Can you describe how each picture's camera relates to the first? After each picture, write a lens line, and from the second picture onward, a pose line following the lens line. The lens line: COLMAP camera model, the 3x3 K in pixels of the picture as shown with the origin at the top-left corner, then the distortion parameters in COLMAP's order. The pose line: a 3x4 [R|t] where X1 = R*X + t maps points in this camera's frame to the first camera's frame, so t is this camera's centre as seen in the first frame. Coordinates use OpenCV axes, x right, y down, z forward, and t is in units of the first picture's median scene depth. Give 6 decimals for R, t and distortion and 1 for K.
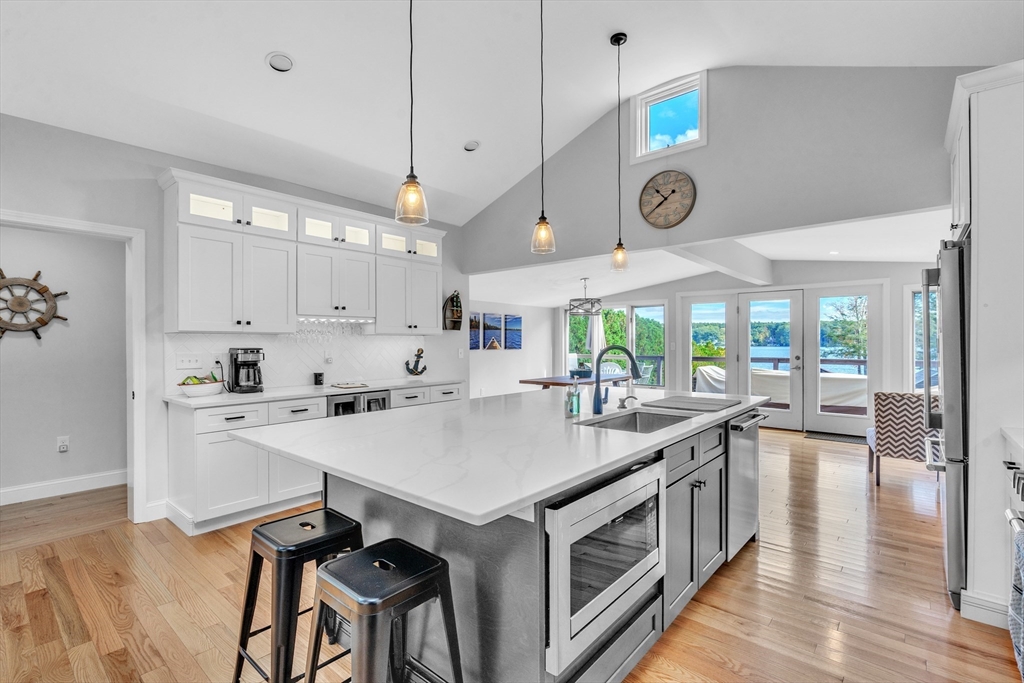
lens RADIAL K [[469.7, 0, 518.6], [0, 469.7, 341.8], [0, 0, 1]] dist [0.001065, 0.000033]
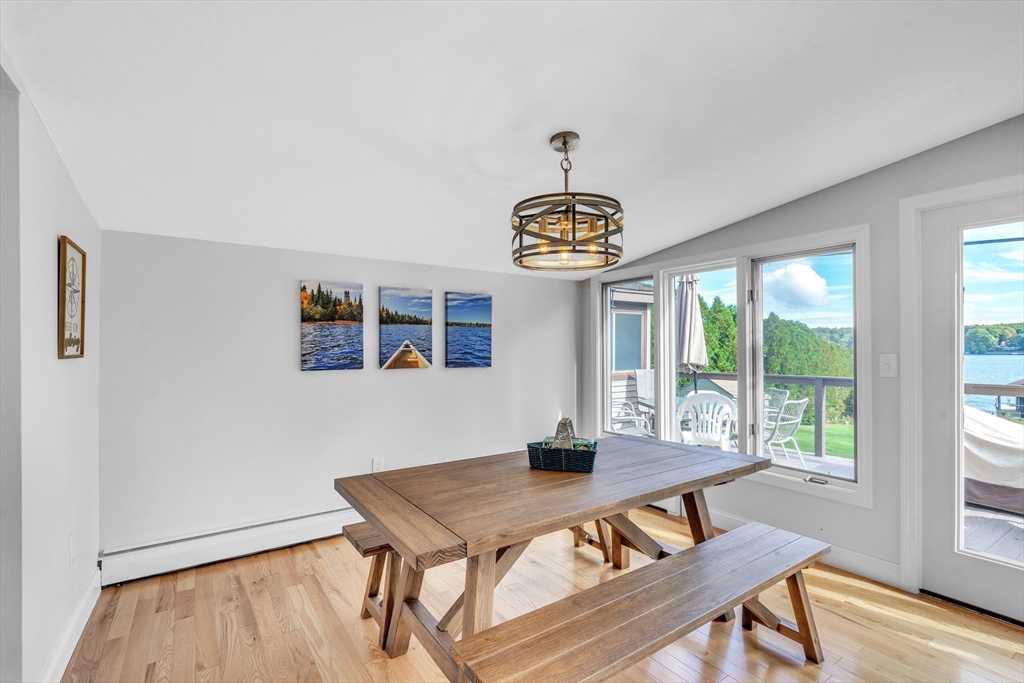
lens RADIAL K [[469.7, 0, 518.6], [0, 469.7, 341.8], [0, 0, 1]] dist [0.001065, 0.000033]
pose [[0.967529, 0.000255, -0.252758, 0.154245], [-0.003507, 0.999917, -0.012419, -0.003705], [0.252734, 0.012903, 0.967450, 0.587161]]
